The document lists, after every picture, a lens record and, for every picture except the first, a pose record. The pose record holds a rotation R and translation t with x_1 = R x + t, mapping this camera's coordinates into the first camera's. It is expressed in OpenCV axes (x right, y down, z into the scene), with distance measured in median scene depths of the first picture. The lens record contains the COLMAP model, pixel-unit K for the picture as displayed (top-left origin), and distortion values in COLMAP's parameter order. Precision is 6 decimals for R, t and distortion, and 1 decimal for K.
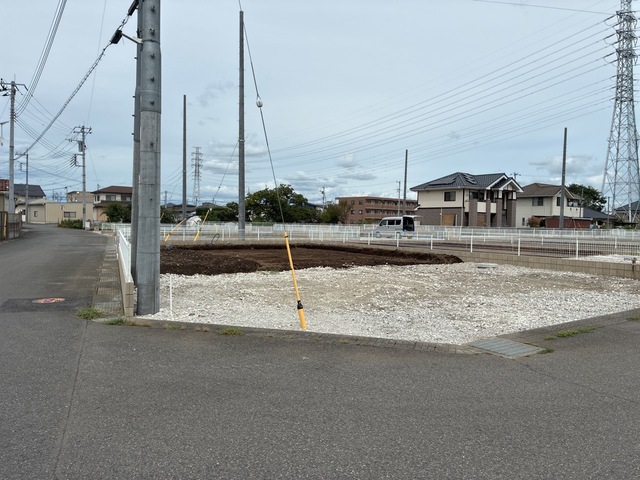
lens RADIAL K [[496.5, 0, 324.0], [0, 496.5, 234.4], [0, 0, 1]] dist [0.048286, -0.044765]
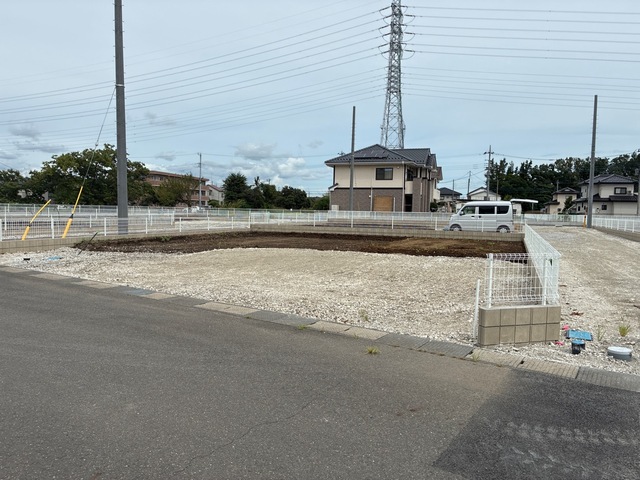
lens RADIAL K [[496.5, 0, 319.1], [0, 496.5, 237.1], [0, 0, 1]] dist [0.048286, -0.044765]
pose [[0.840123, -0.032123, 0.541444, -0.252953], [0.007789, 0.998856, 0.047176, -0.013411], [-0.542340, -0.035416, 0.839412, 0.373528]]
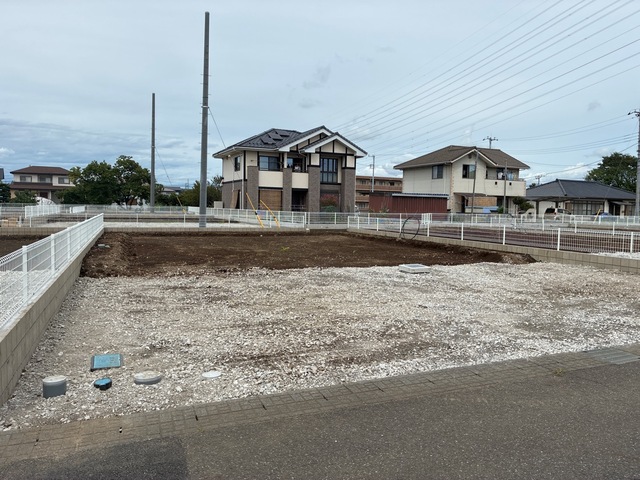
lens RADIAL K [[496.5, 0, 319.9], [0, 496.5, 244.9], [0, 0, 1]] dist [0.048286, -0.044765]
pose [[0.965453, 0.019477, -0.259848, 0.512015], [-0.006813, 0.998748, 0.049551, -0.001444], [0.260488, -0.046069, 0.964377, 0.363180]]
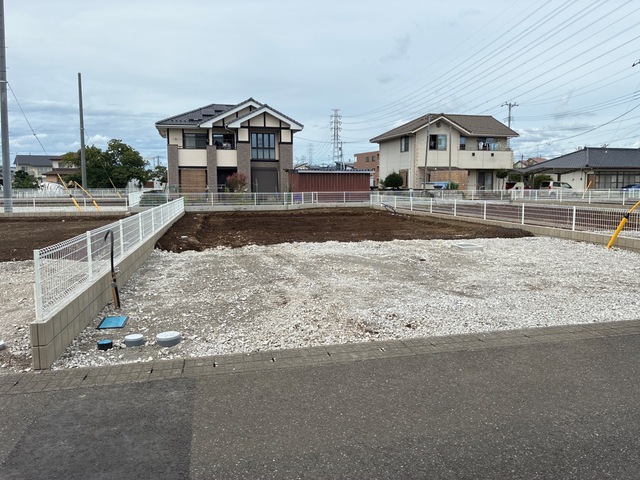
lens RADIAL K [[496.5, 0, 318.7], [0, 496.5, 247.0], [0, 0, 1]] dist [0.048286, -0.044765]
pose [[0.900543, 0.032157, -0.433576, 0.675372], [0.010060, 0.995453, 0.094725, -0.002251], [0.434651, -0.089666, 0.896124, 0.477386]]
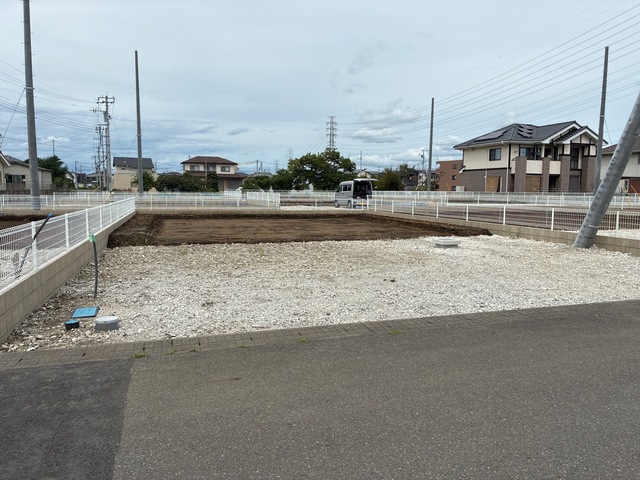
lens RADIAL K [[496.5, 0, 321.5], [0, 496.5, 236.8], [0, 0, 1]] dist [0.048286, -0.044765]
pose [[0.950328, 0.018468, -0.310703, 0.229051], [0.002720, 0.997707, 0.067625, 0.000288], [0.311240, -0.065111, 0.948098, 0.141139]]
